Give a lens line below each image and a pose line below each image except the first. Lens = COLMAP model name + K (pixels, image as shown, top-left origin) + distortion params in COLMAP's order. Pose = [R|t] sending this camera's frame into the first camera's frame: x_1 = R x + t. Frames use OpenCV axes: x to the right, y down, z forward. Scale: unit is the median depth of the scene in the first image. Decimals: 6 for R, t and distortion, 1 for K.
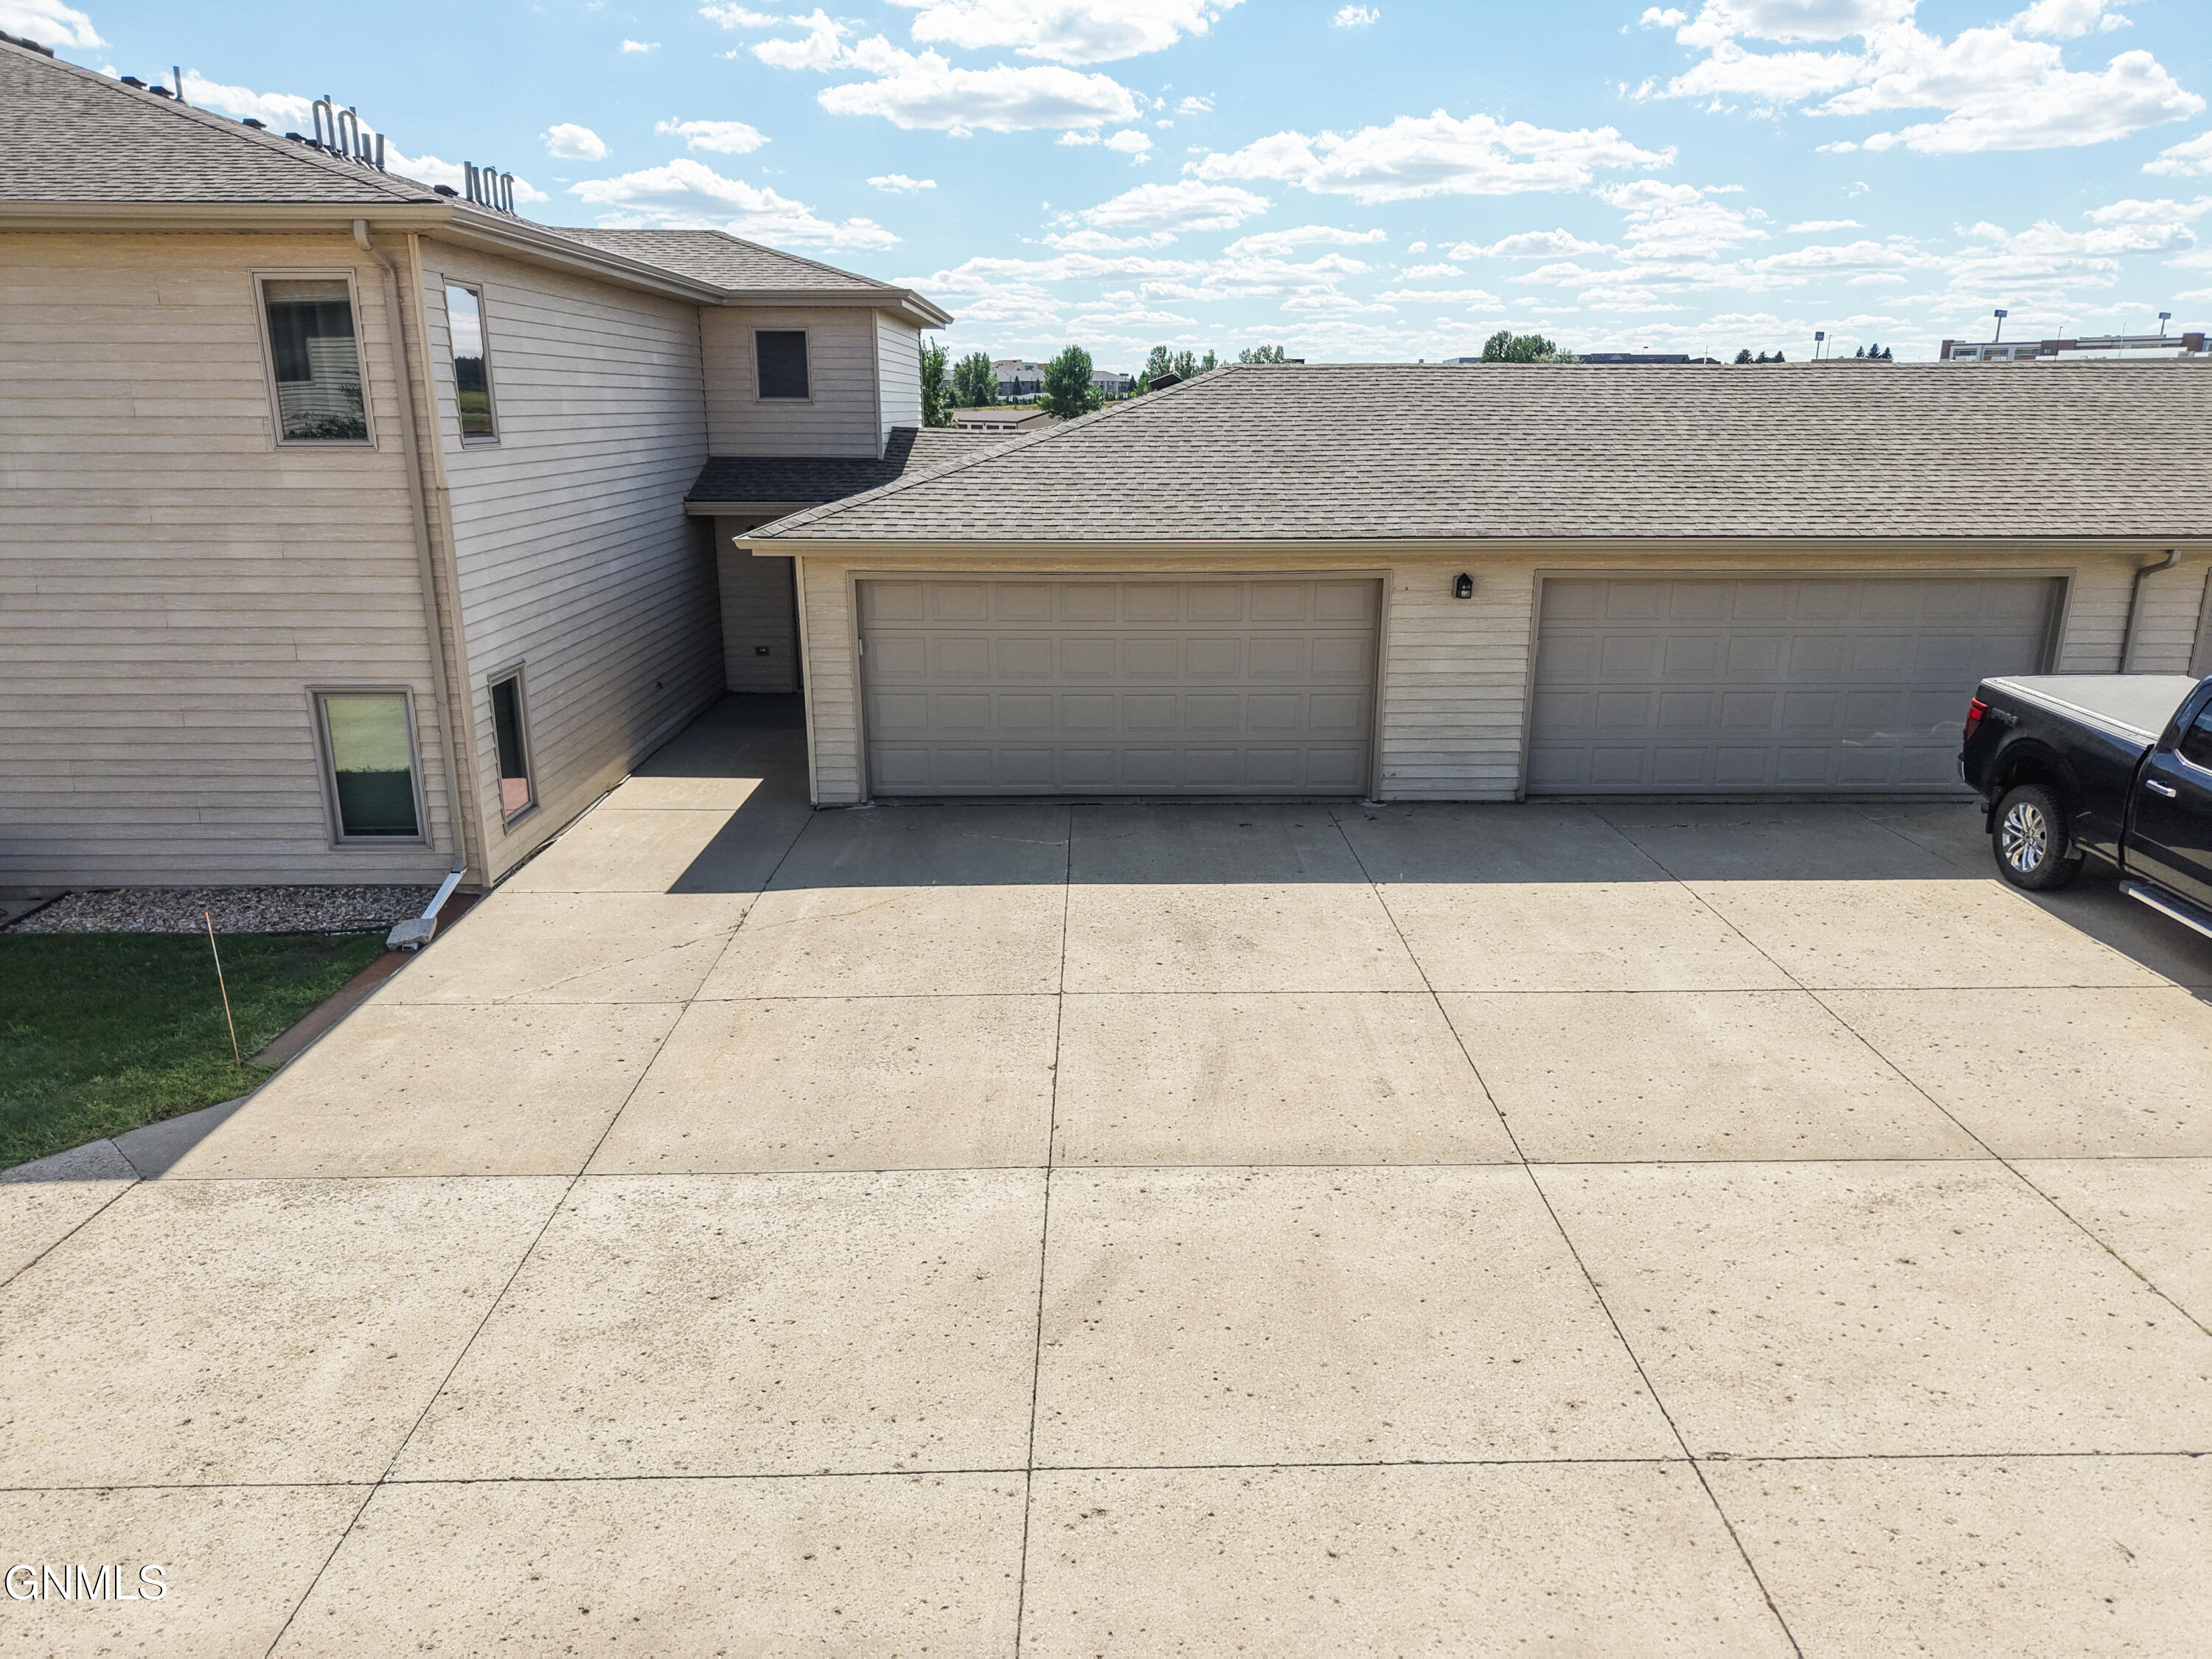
lens RADIAL K [[1457.4, 0, 1113.6], [0, 1457.4, 834.7], [0, 0, 1]] dist [0.034789, -0.025198]
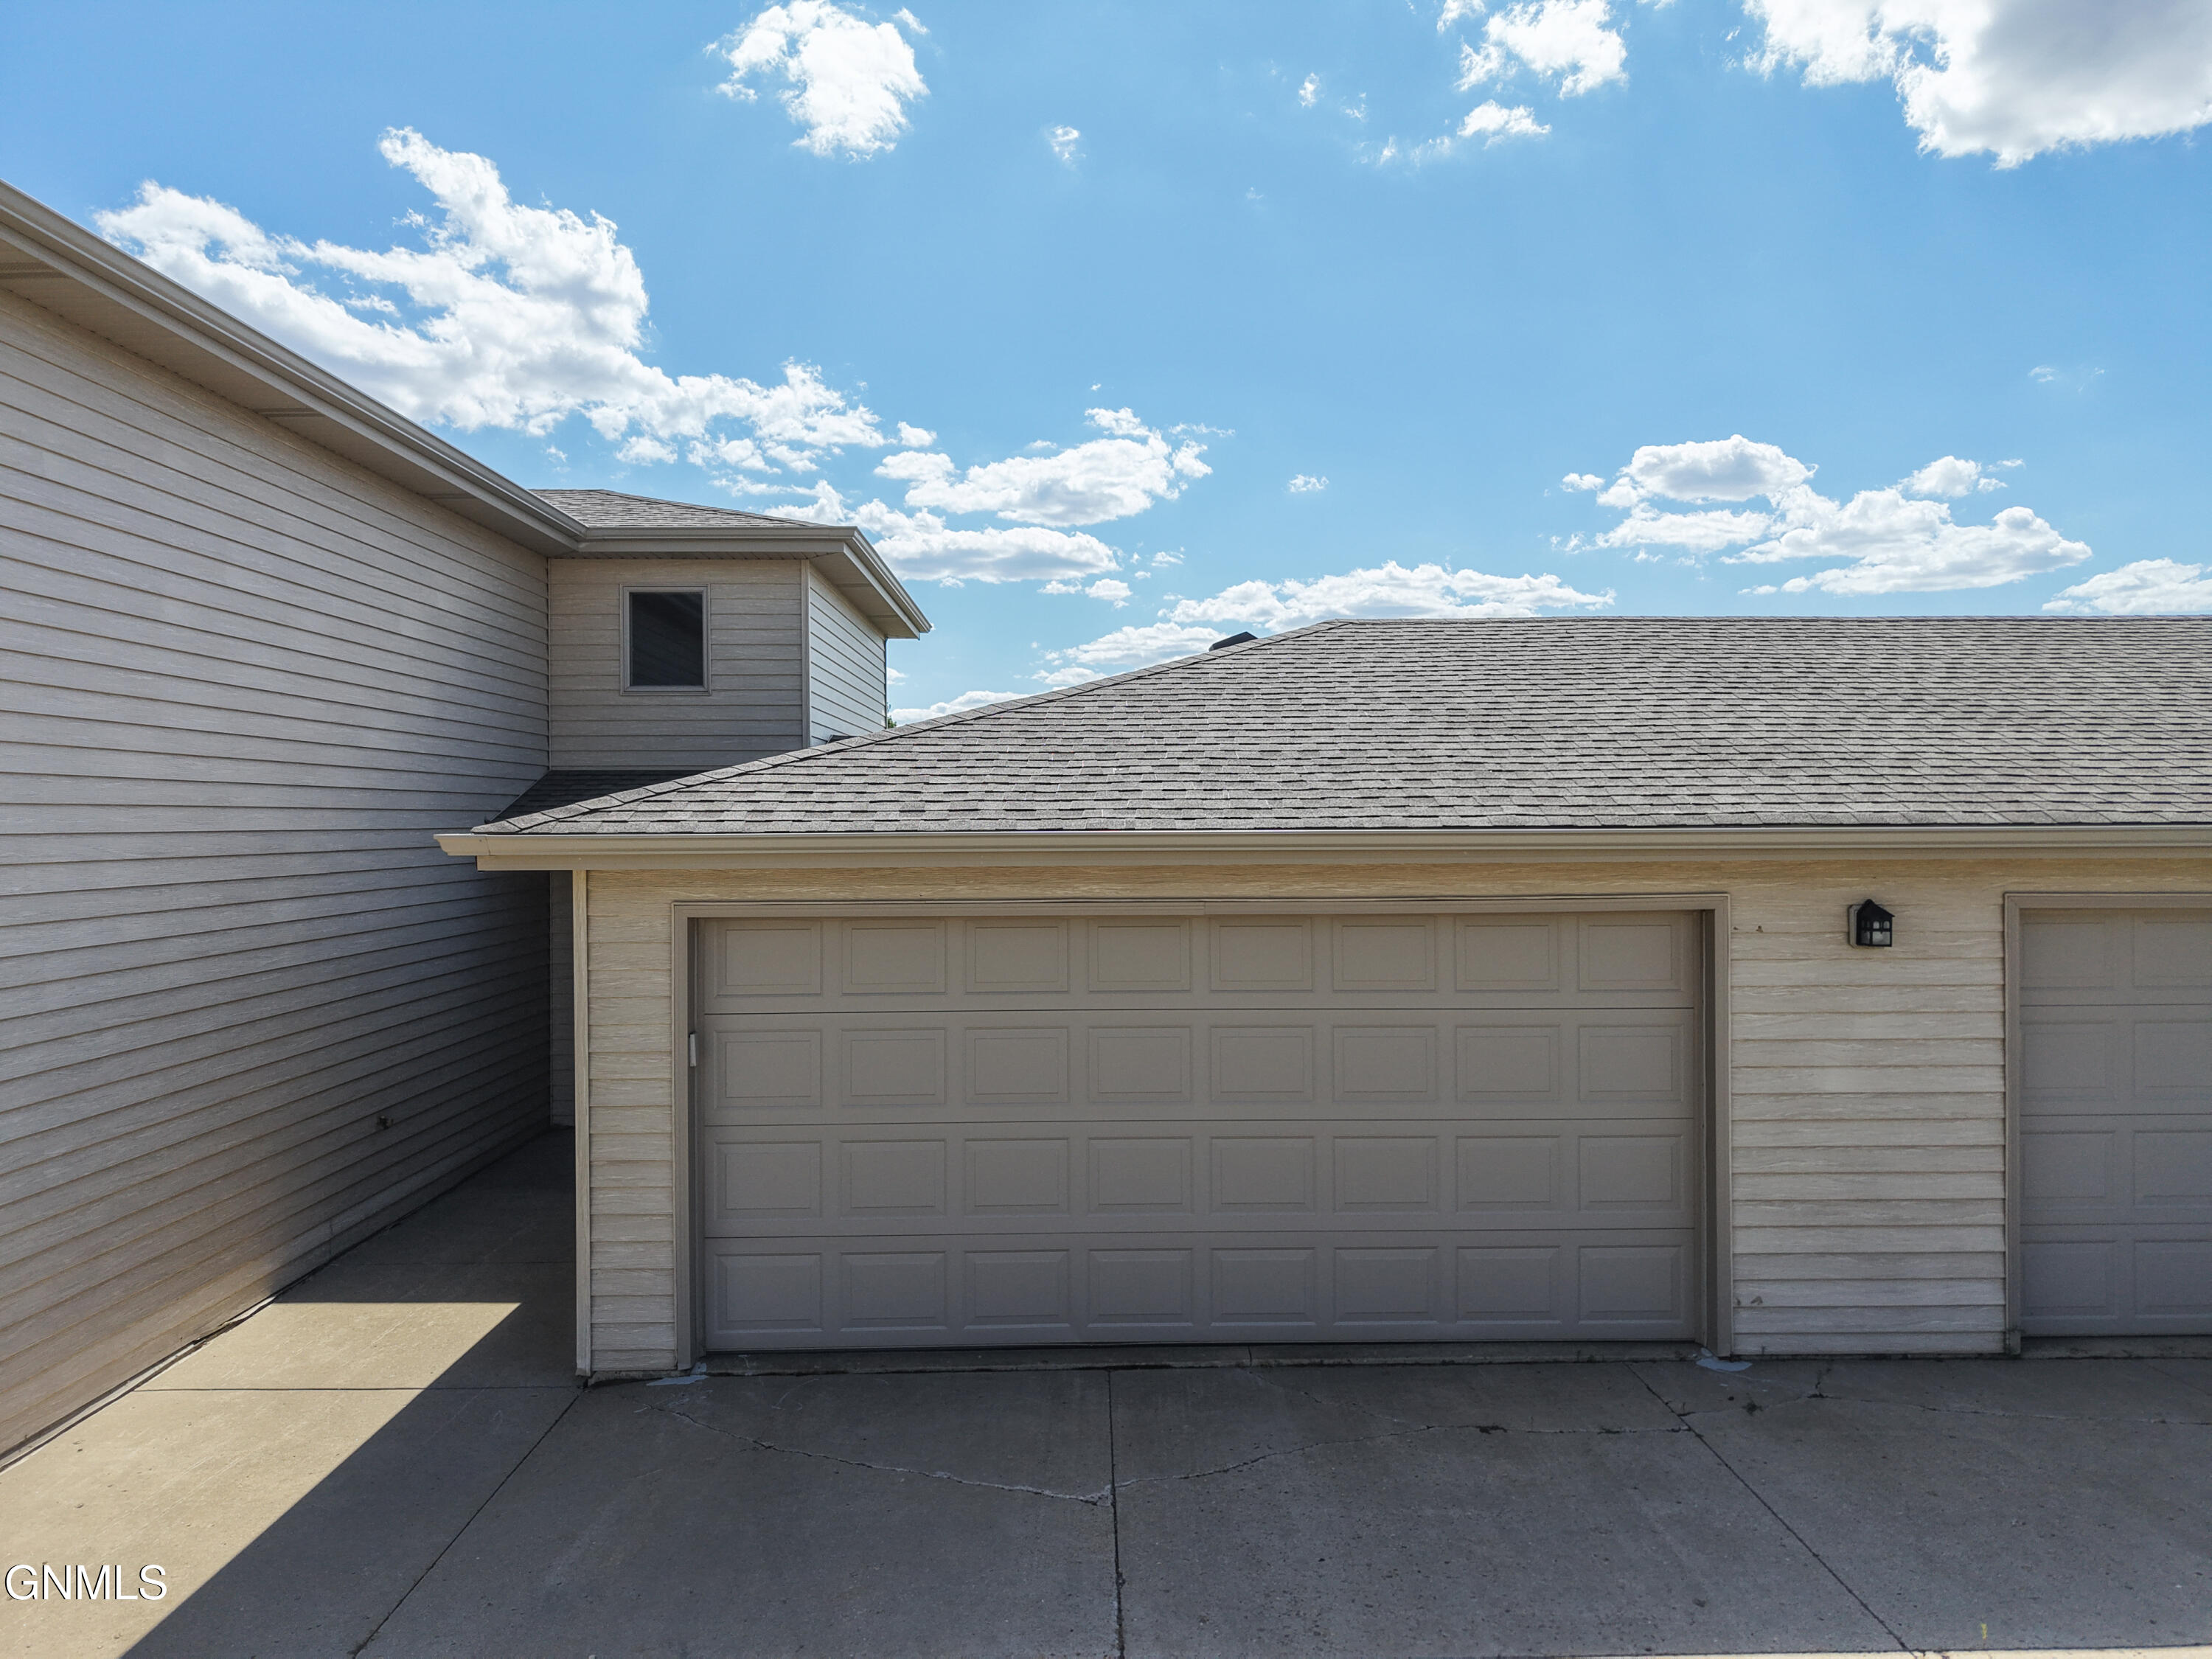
lens RADIAL K [[1457.4, 0, 1110.6], [0, 1457.4, 807.3], [0, 0, 1]] dist [0.034789, -0.025198]
pose [[0.999931, -0.005934, 0.010127, -0.032230], [0.008614, 0.957087, -0.289674, -0.058329], [-0.007974, 0.289742, 0.957072, 0.469680]]
